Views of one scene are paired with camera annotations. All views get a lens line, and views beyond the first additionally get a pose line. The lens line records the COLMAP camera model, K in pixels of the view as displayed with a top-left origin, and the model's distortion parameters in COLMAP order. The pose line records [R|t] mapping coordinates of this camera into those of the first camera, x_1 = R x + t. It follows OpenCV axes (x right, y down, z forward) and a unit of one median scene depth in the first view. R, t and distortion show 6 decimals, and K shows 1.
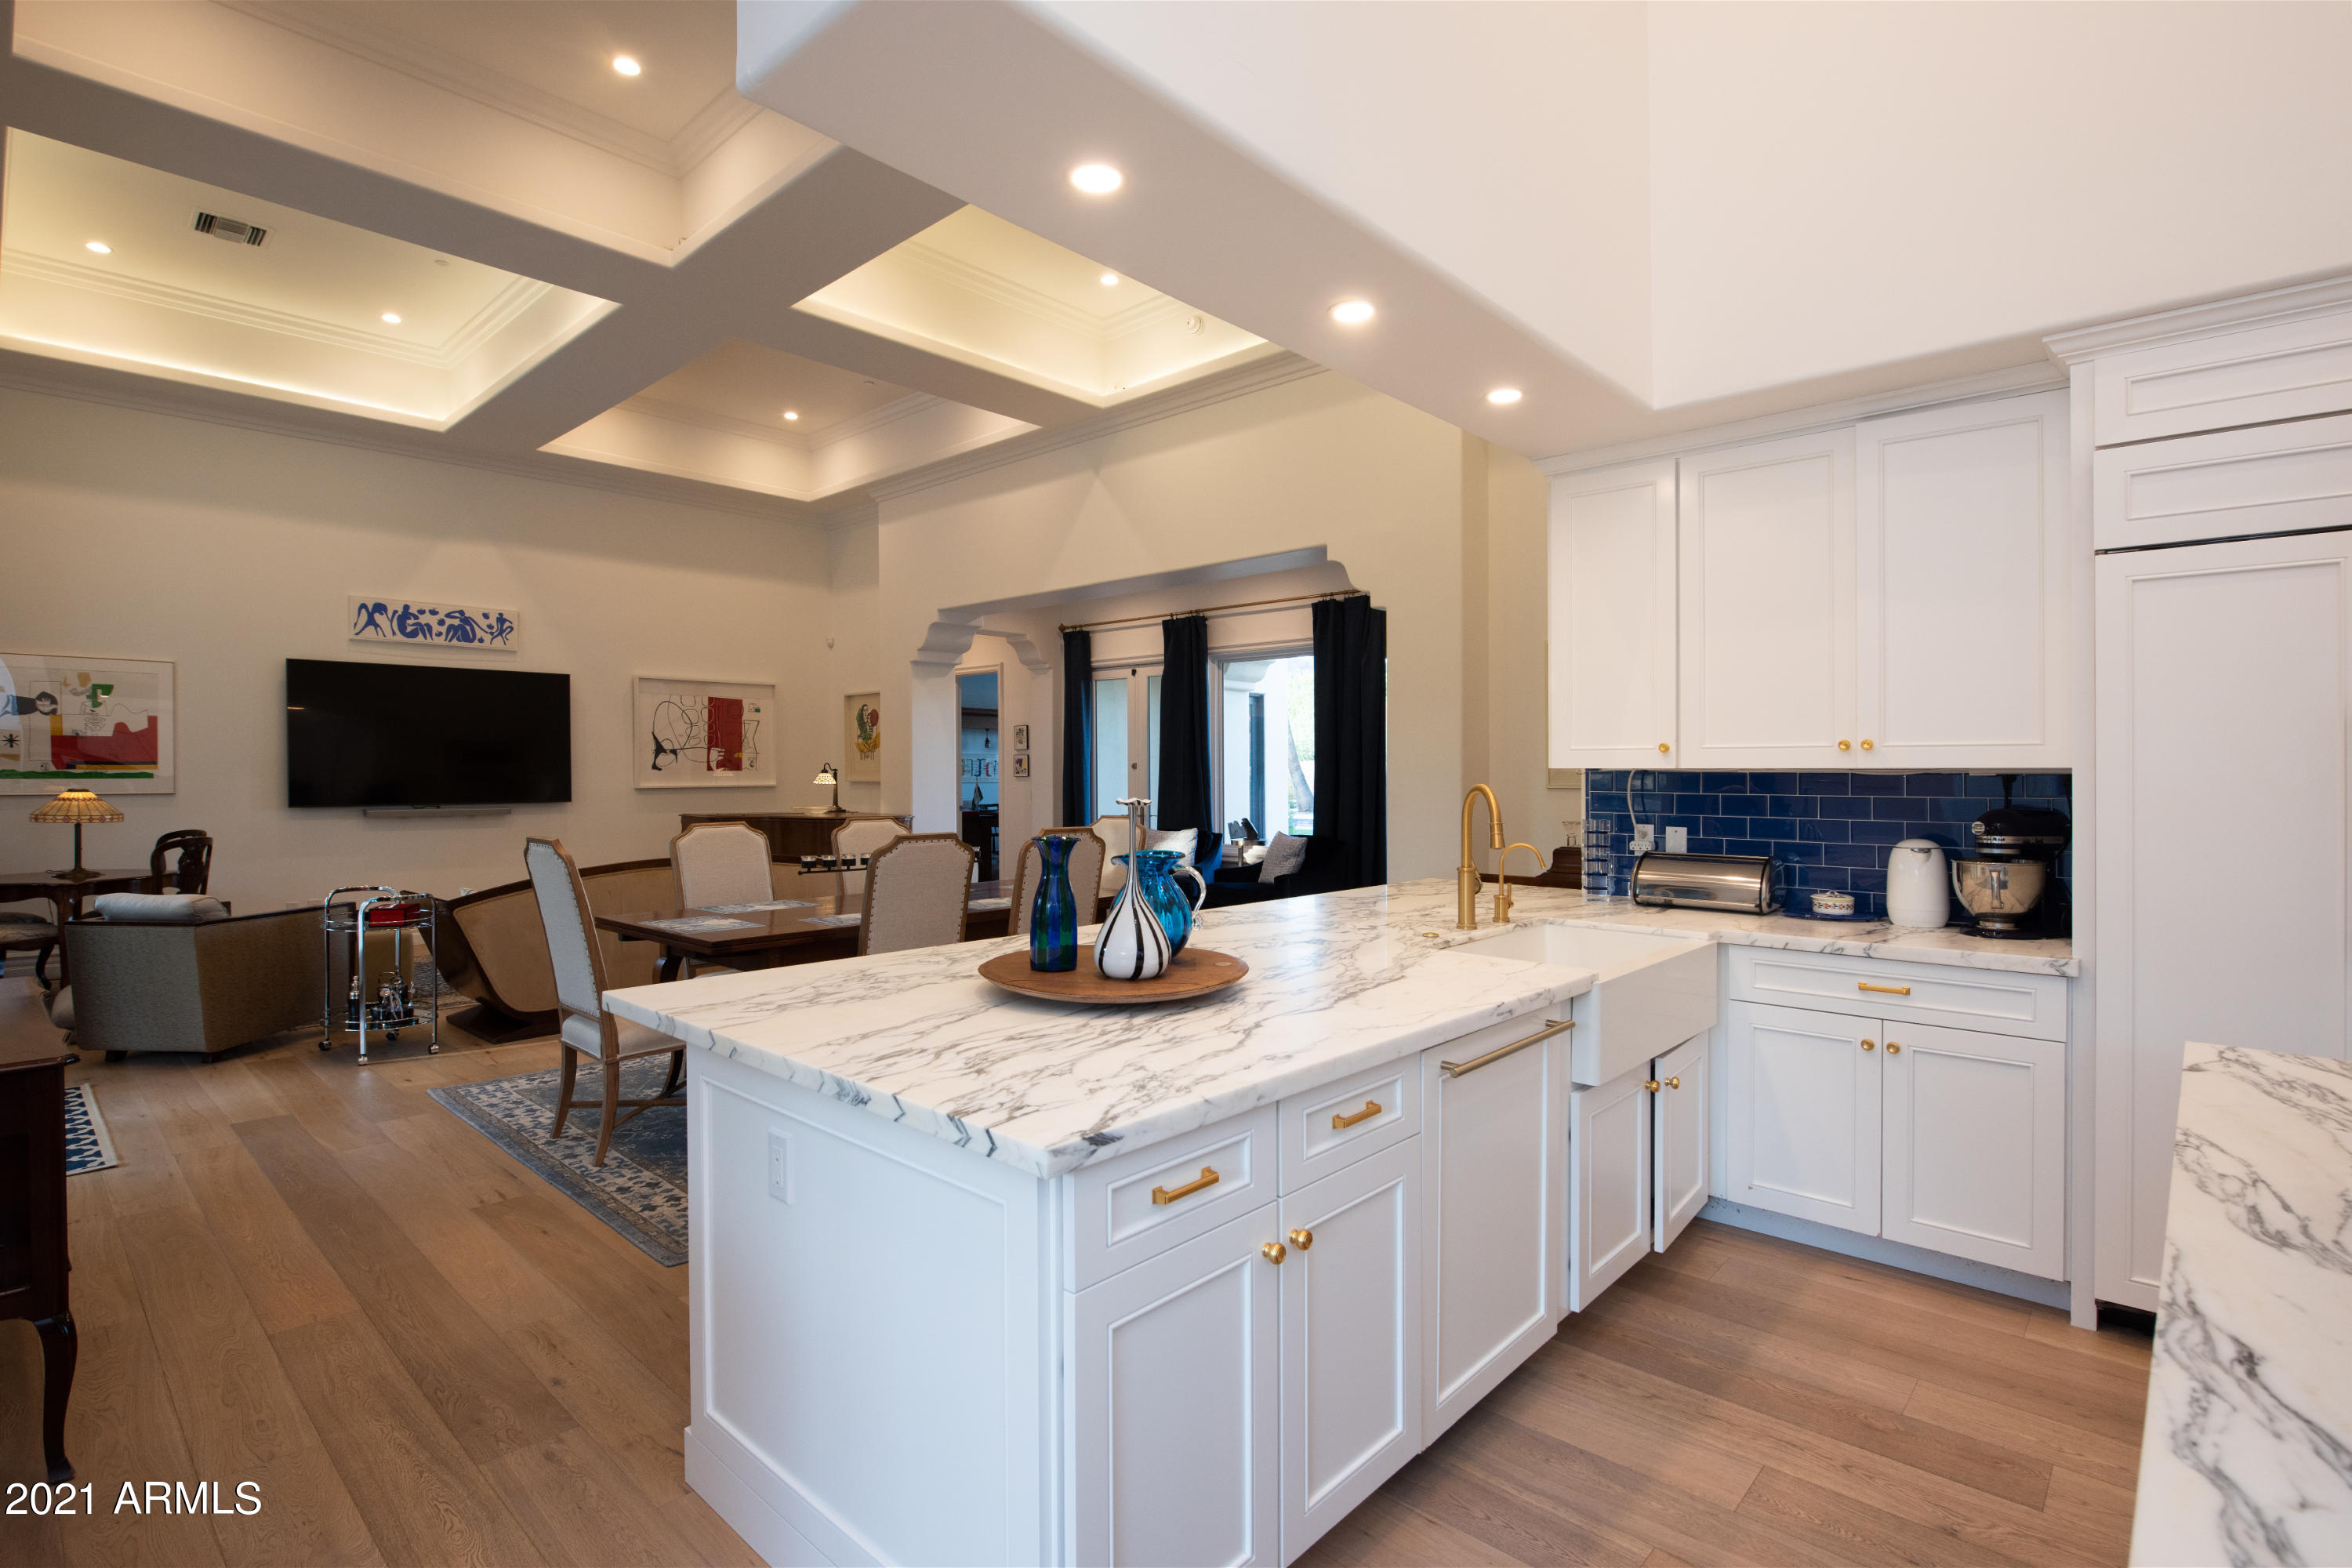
lens RADIAL K [[1143.6, 0, 1167.4], [0, 1143.6, 781.4], [0, 0, 1]] dist [-0.009970, -0.001216]
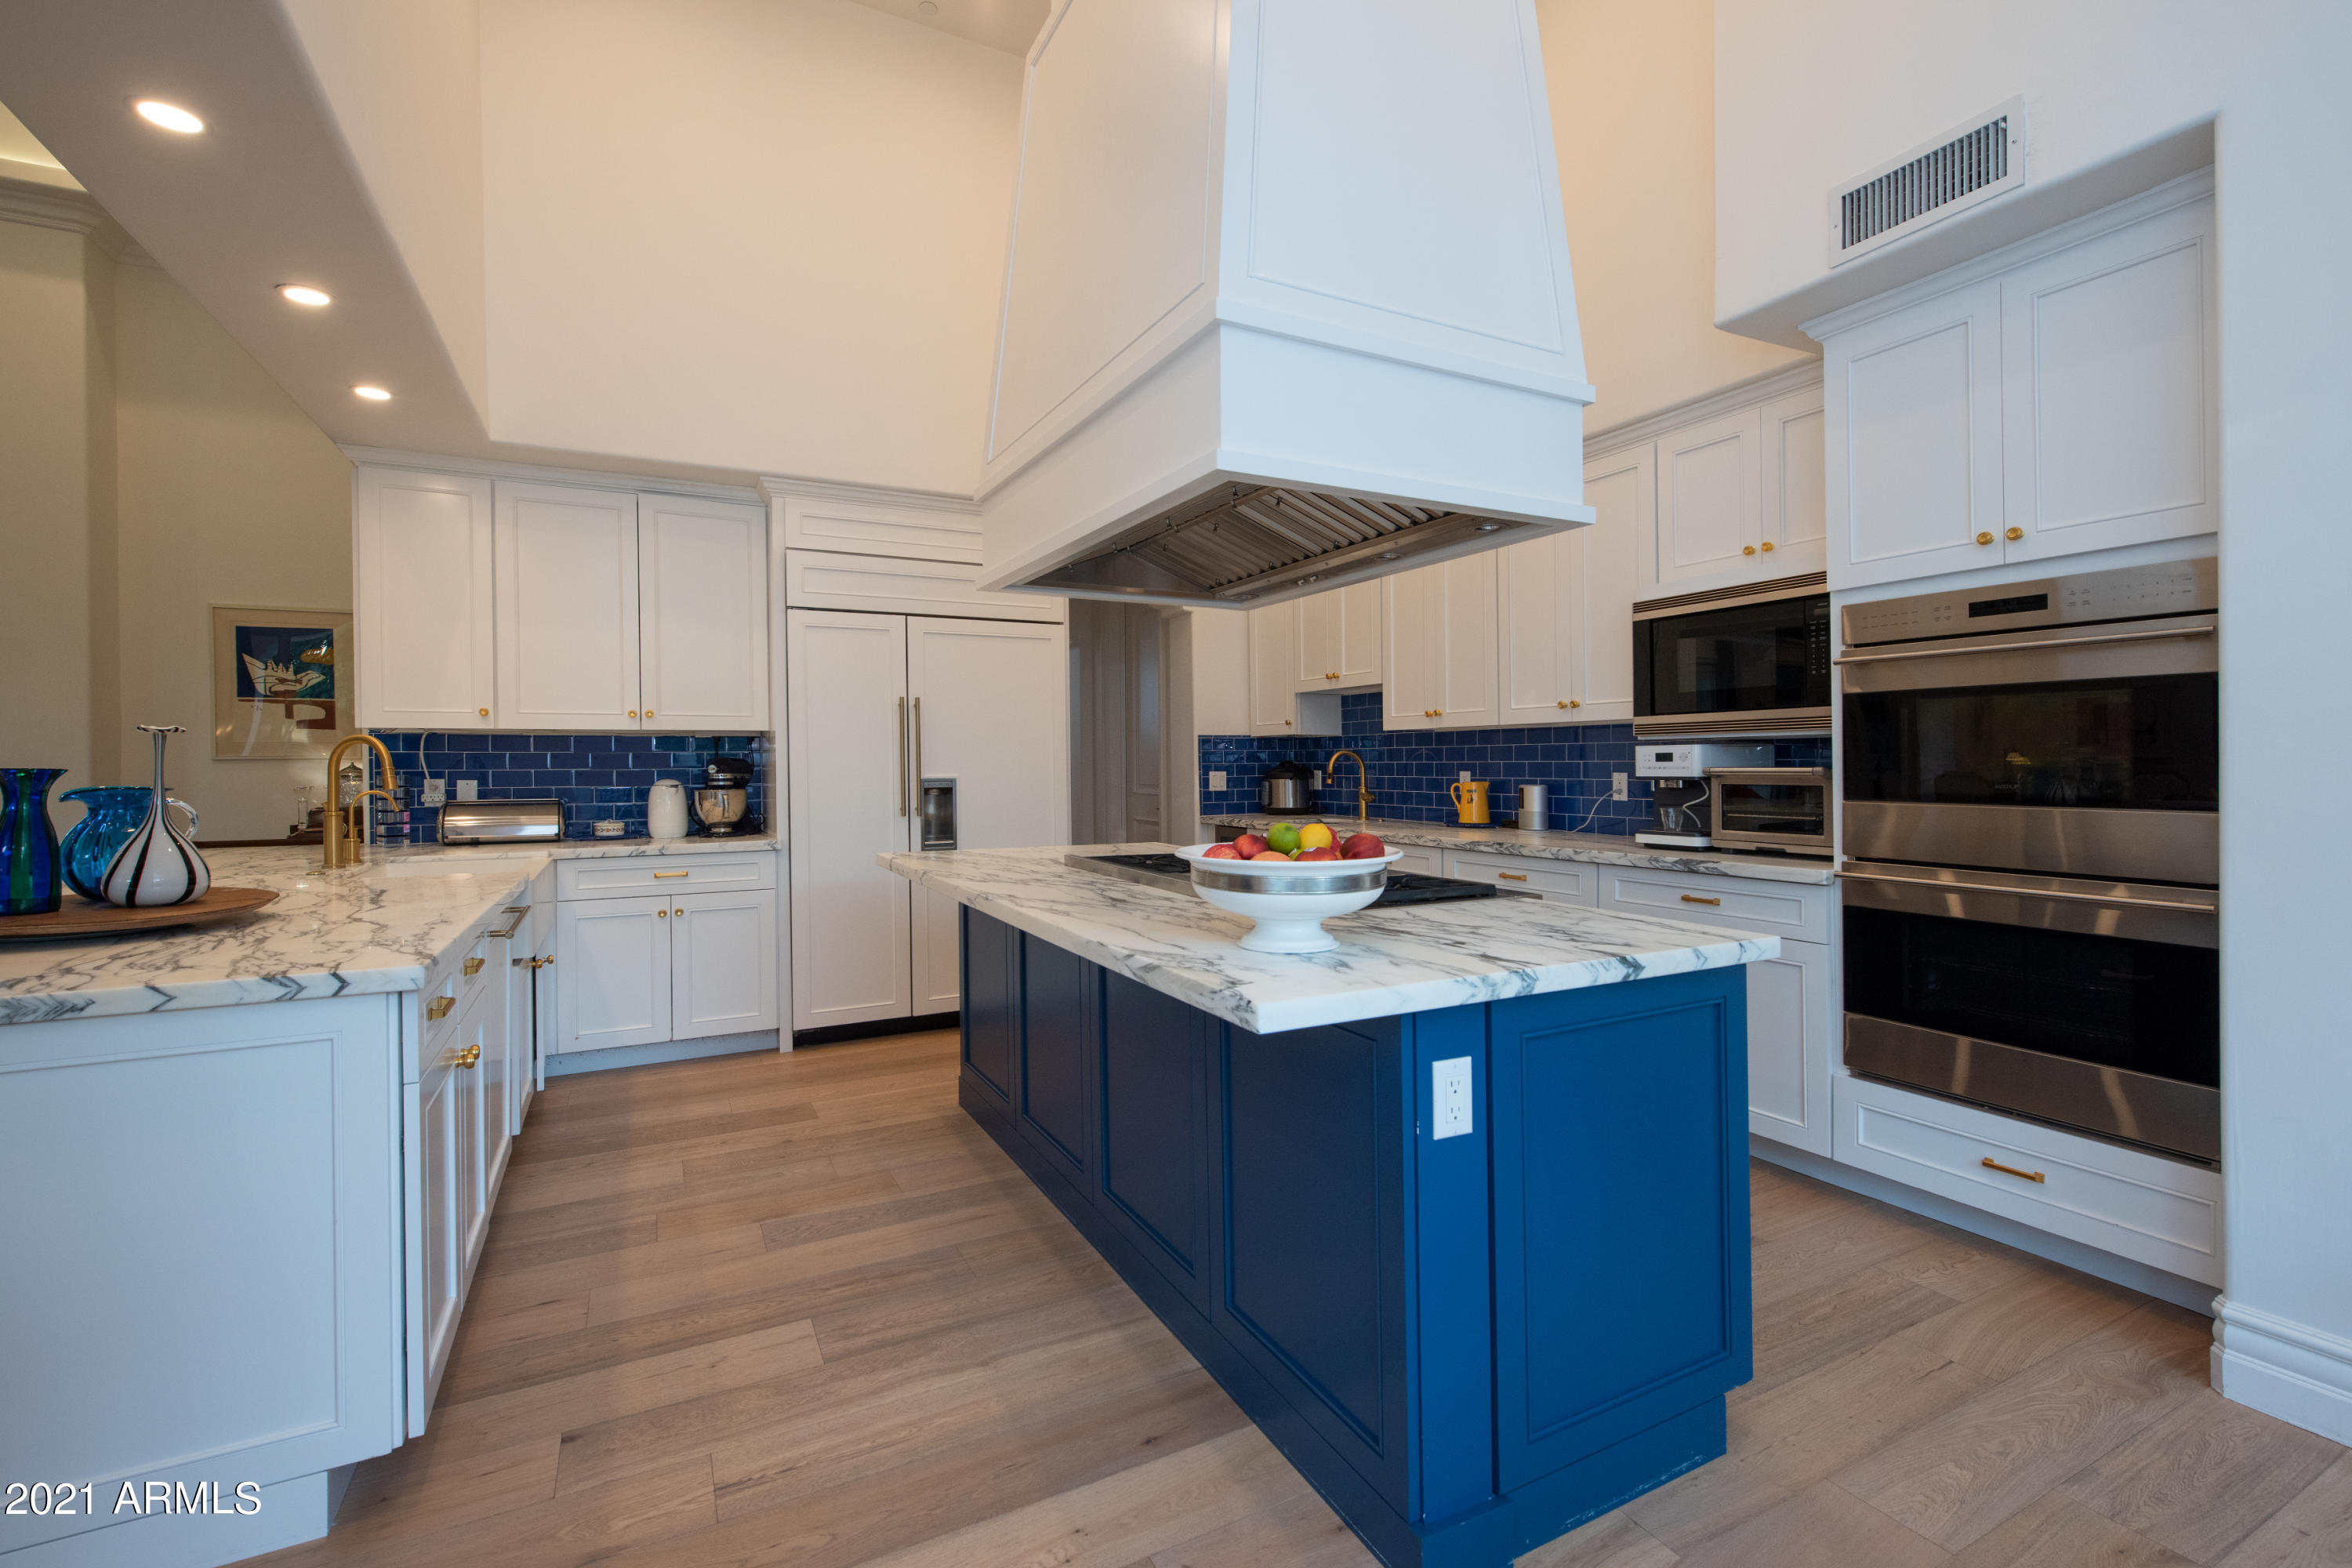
lens RADIAL K [[1056.7, 0, 1173.2], [0, 1056.7, 773.1], [0, 0, 1]] dist [-0.000442, 0.000551]
pose [[0.350816, -0.009554, 0.936396, -0.208799], [0.013493, 0.999896, 0.005146, 0.022771], [-0.936347, 0.010830, 0.350908, -0.054970]]
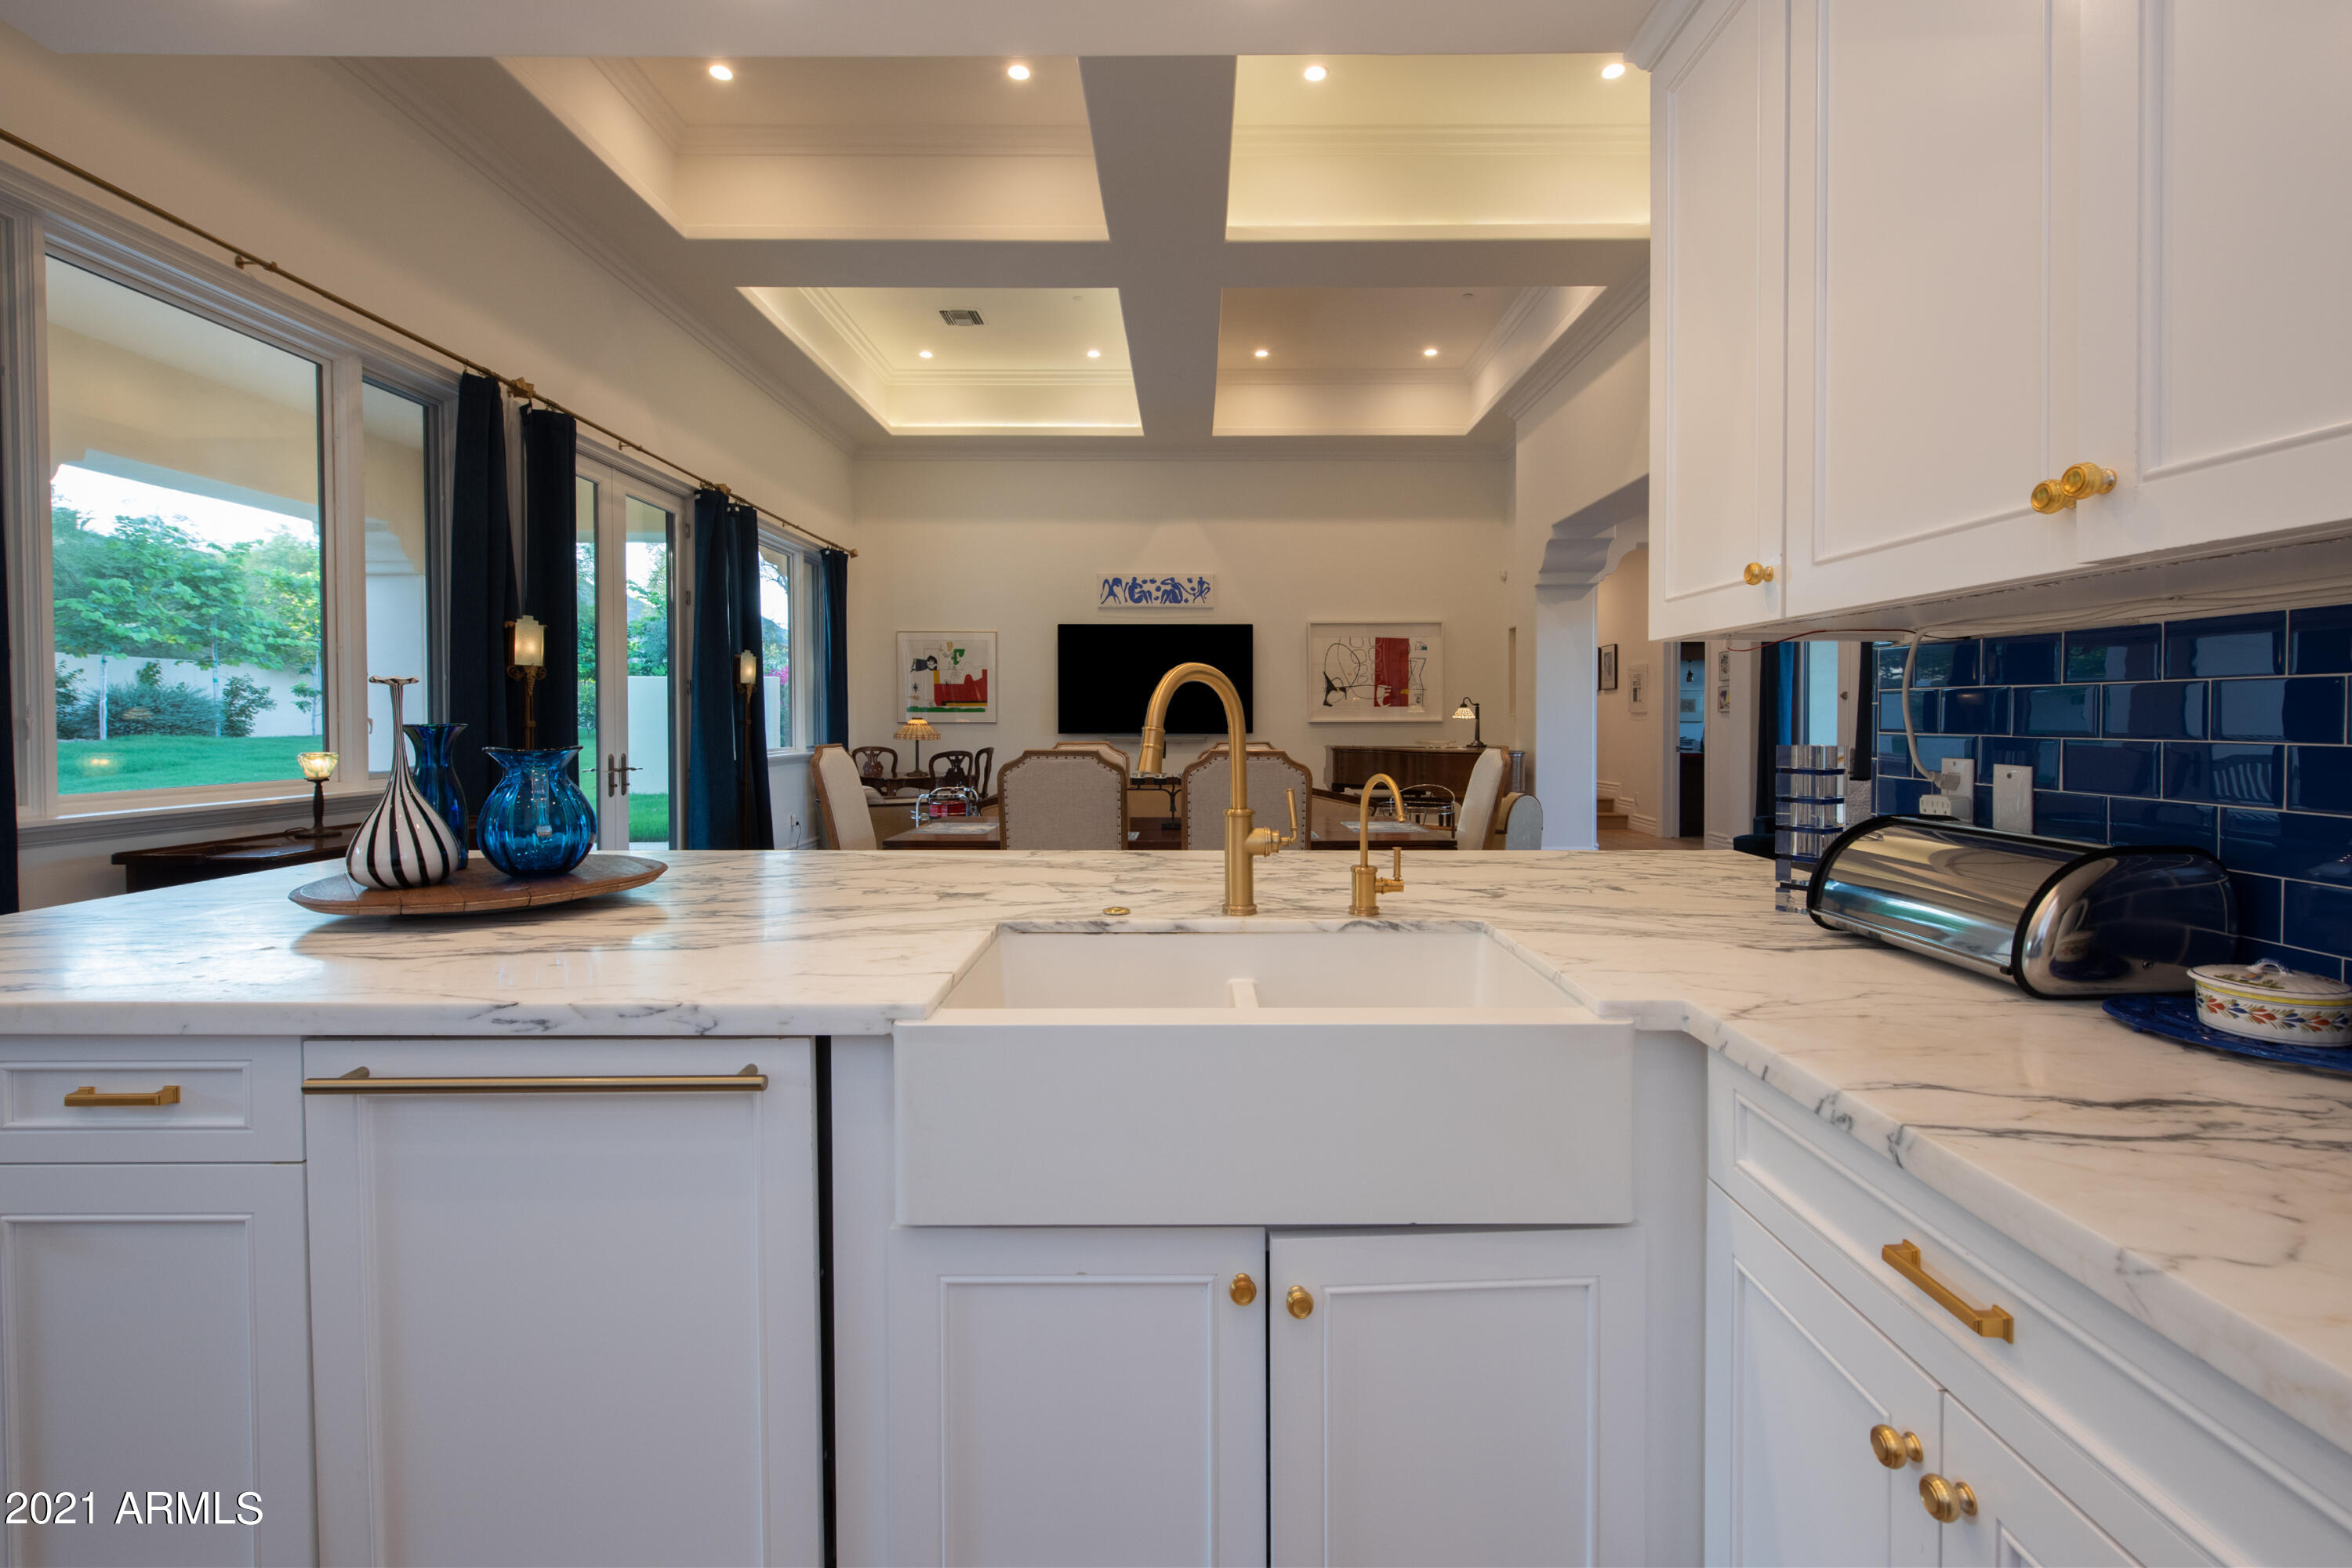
lens RADIAL K [[1056.7, 0, 1191.5], [0, 1056.7, 749.3], [0, 0, 1]] dist [-0.000442, 0.000551]
pose [[0.673590, 0.019022, -0.738860, 0.329196], [-0.005576, 0.999771, 0.020655, 0.017208], [0.739084, -0.009794, 0.673542, 0.314585]]
